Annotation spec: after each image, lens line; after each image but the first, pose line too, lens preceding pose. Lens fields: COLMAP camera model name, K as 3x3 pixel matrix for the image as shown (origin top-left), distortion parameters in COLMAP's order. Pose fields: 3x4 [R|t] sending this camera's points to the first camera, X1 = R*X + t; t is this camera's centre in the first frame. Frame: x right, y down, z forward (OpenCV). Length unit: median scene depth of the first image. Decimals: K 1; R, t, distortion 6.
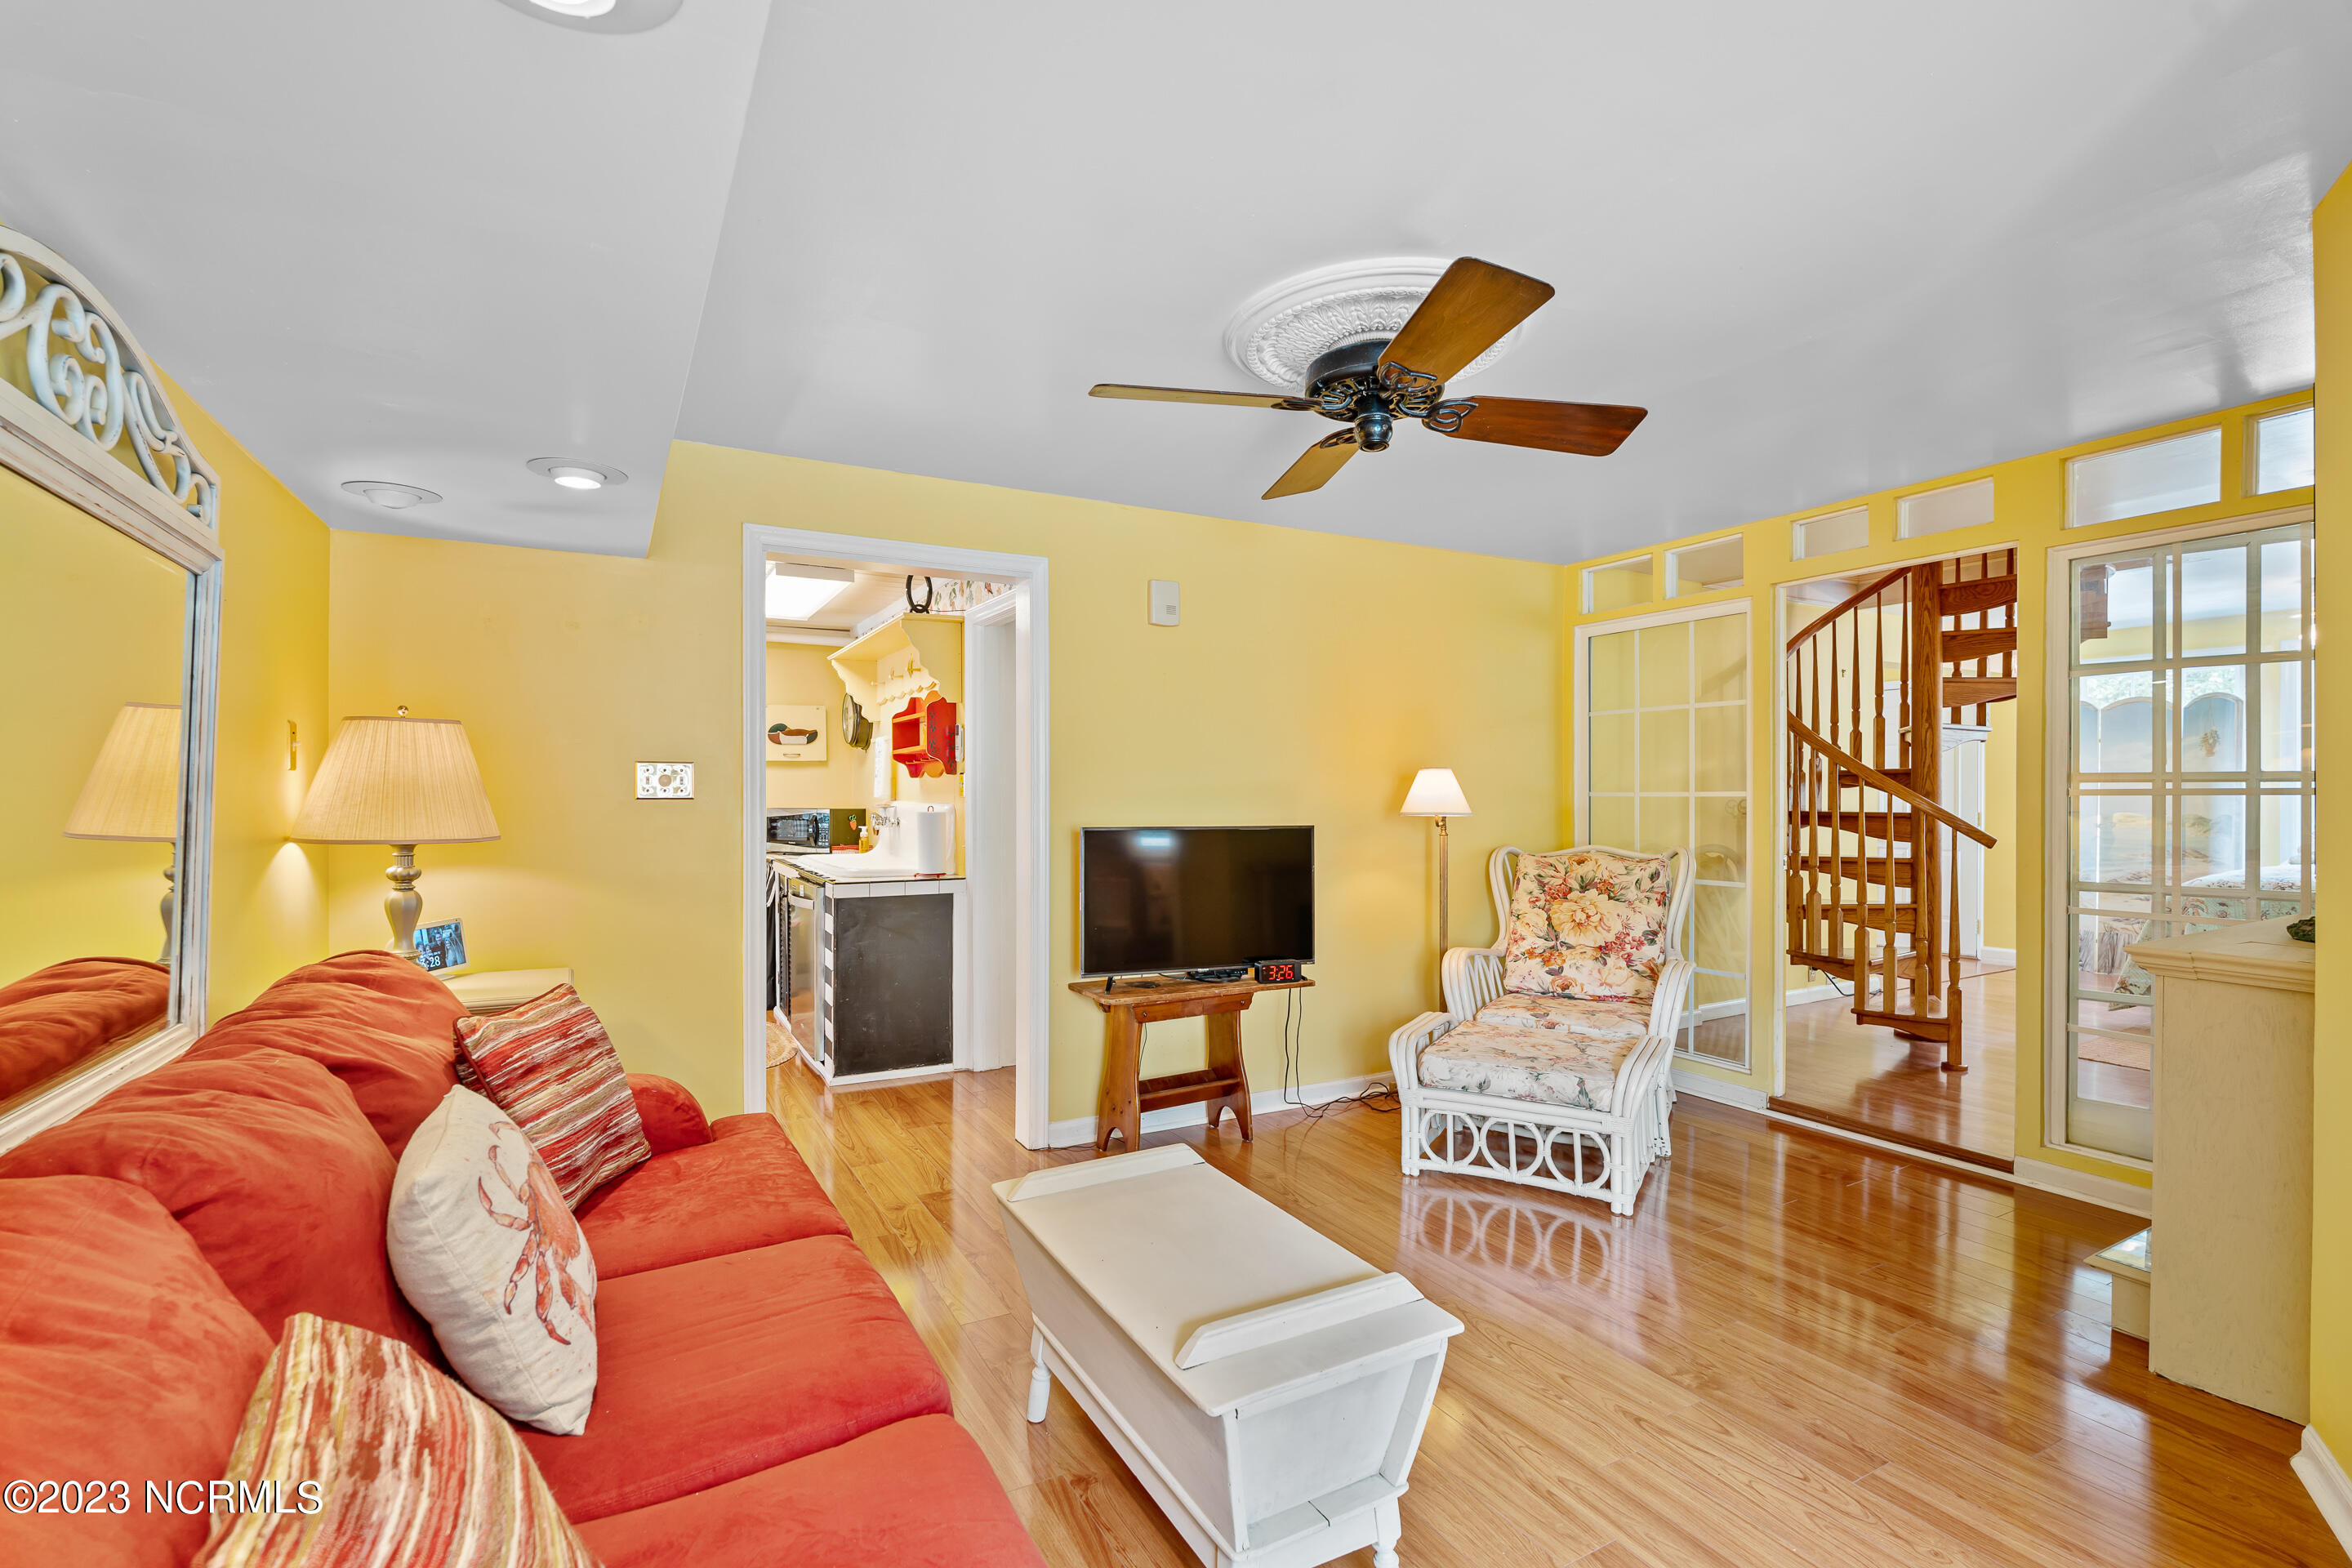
lens RADIAL K [[1038.6, 0, 1182.3], [0, 1038.6, 775.6], [0, 0, 1]] dist [-0.012766, 0.001201]
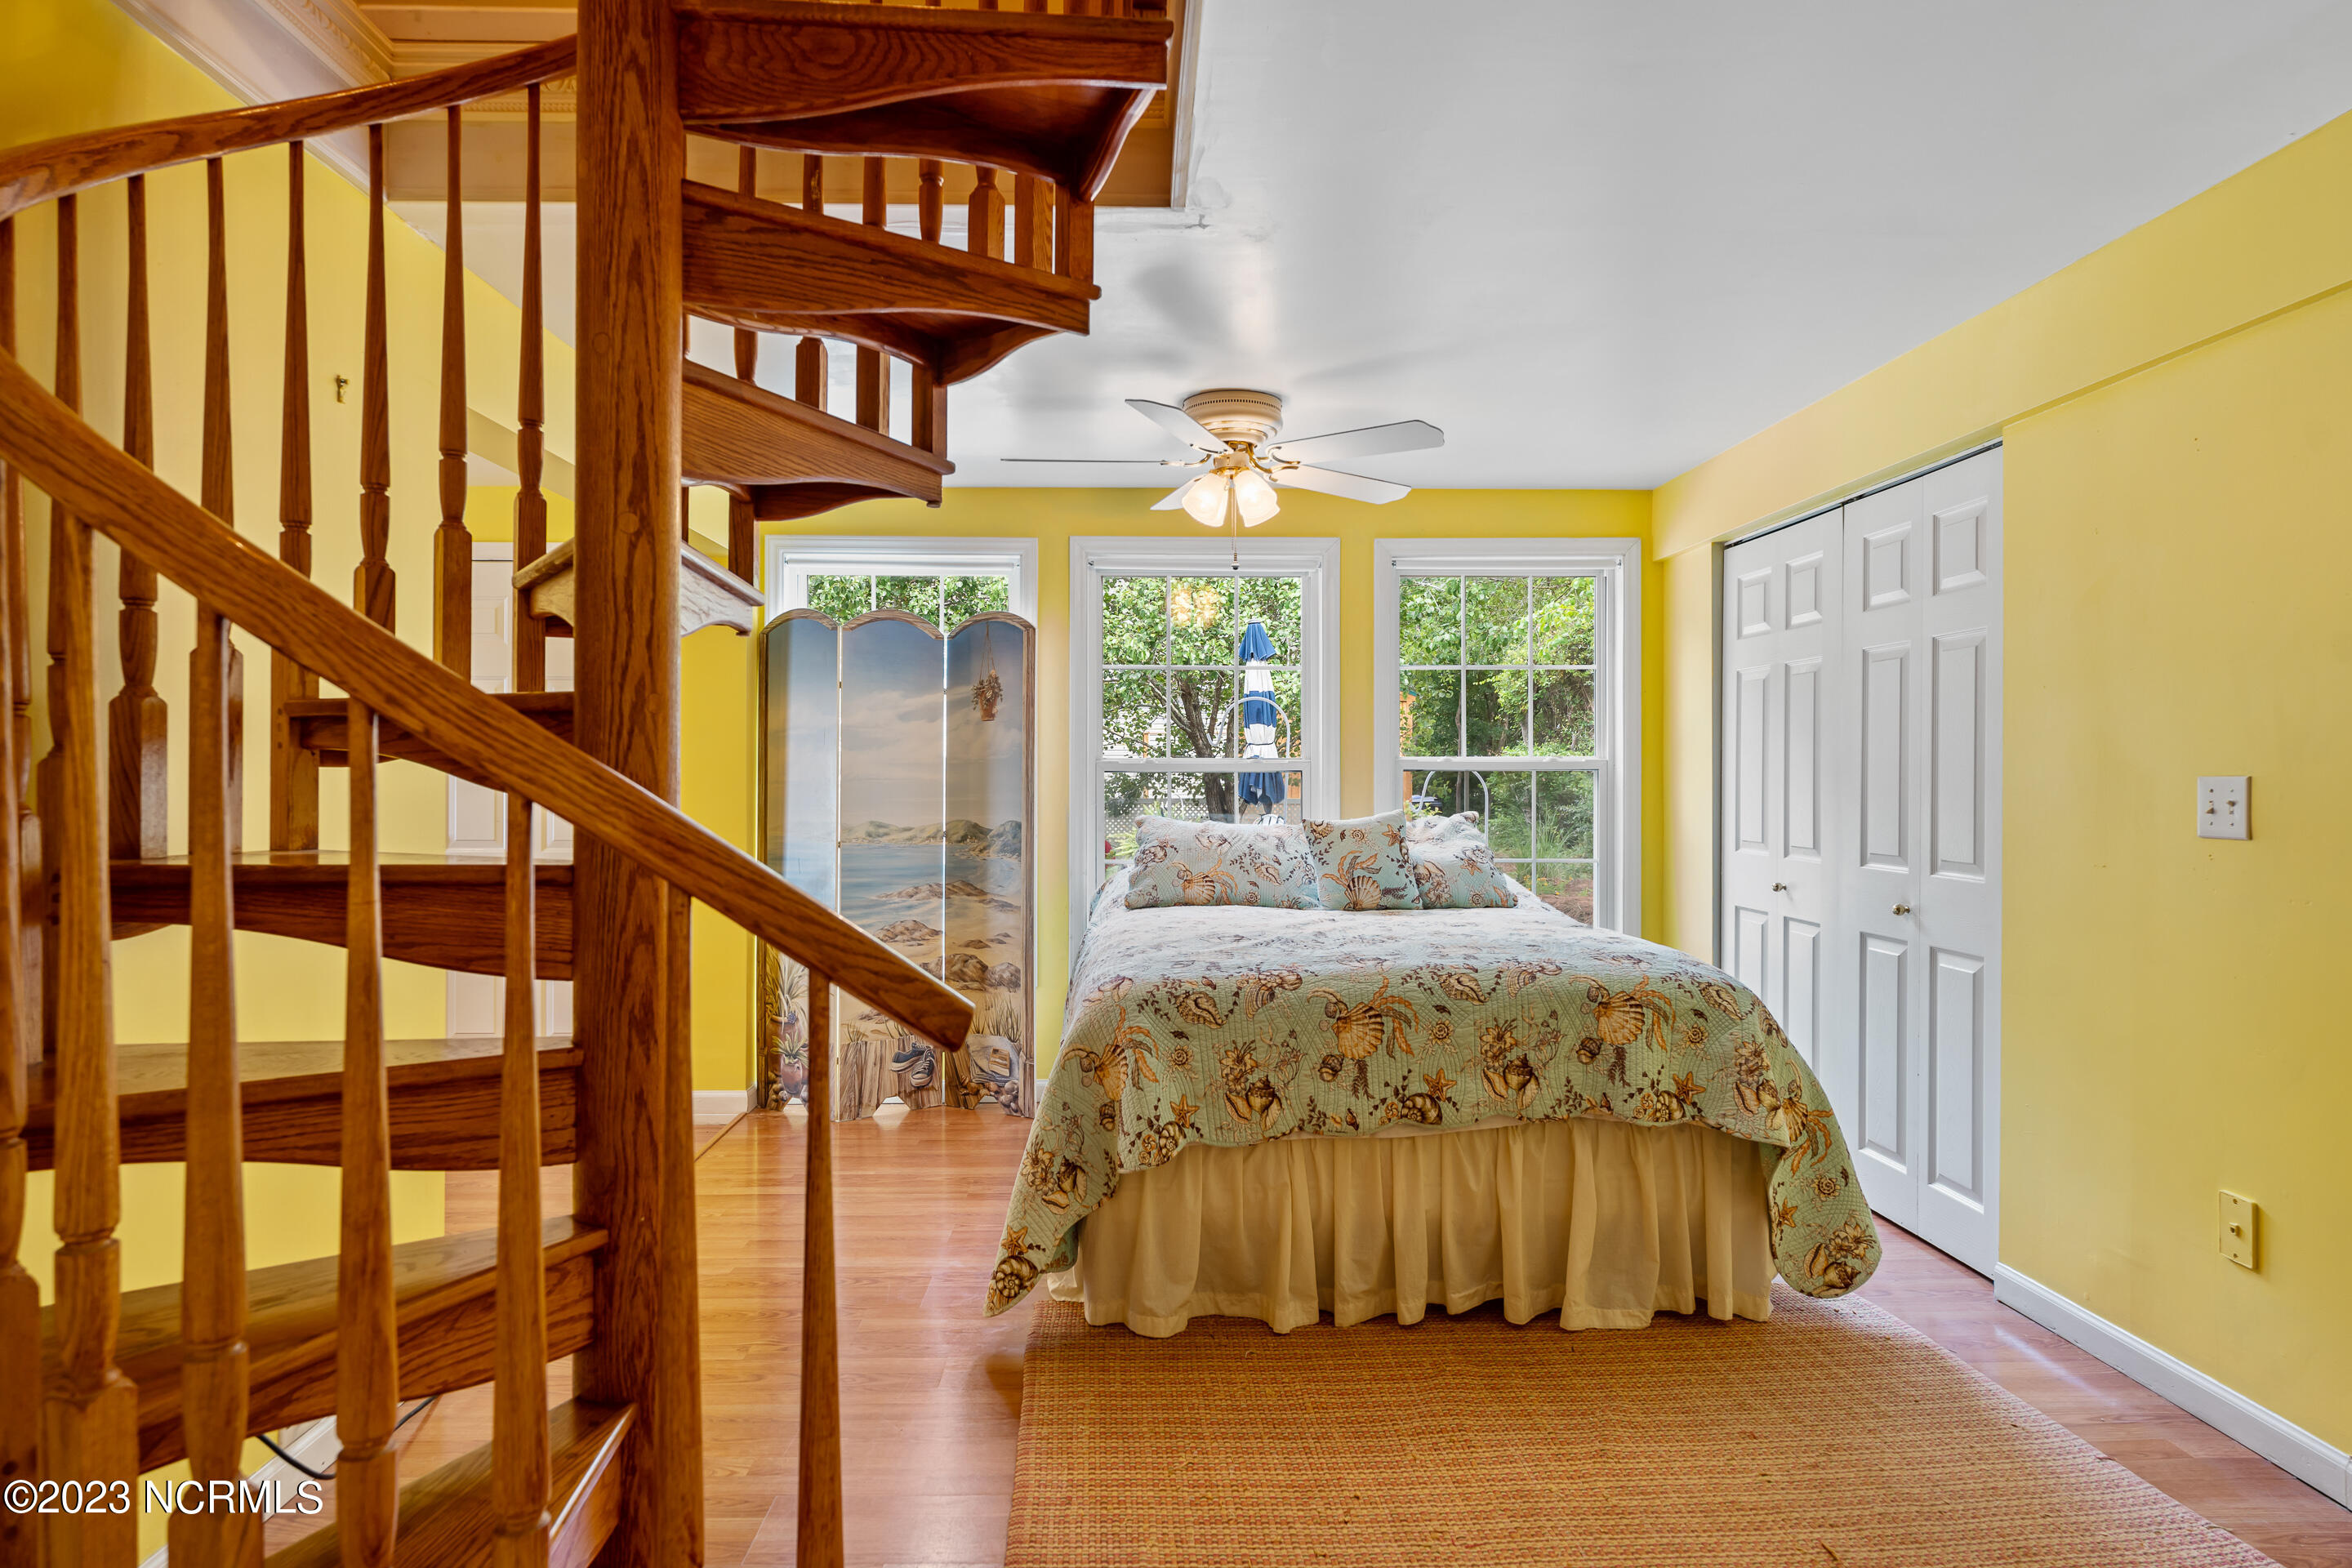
lens RADIAL K [[1293.2, 0, 1159.5], [0, 1293.2, 772.8], [0, 0, 1]] dist [0.005974, 0.000178]
pose [[0.452708, 0.009872, 0.891604, 0.444986], [-0.017747, 0.999840, -0.002059, 0.011984], [-0.891482, -0.014891, 0.452811, 0.662948]]
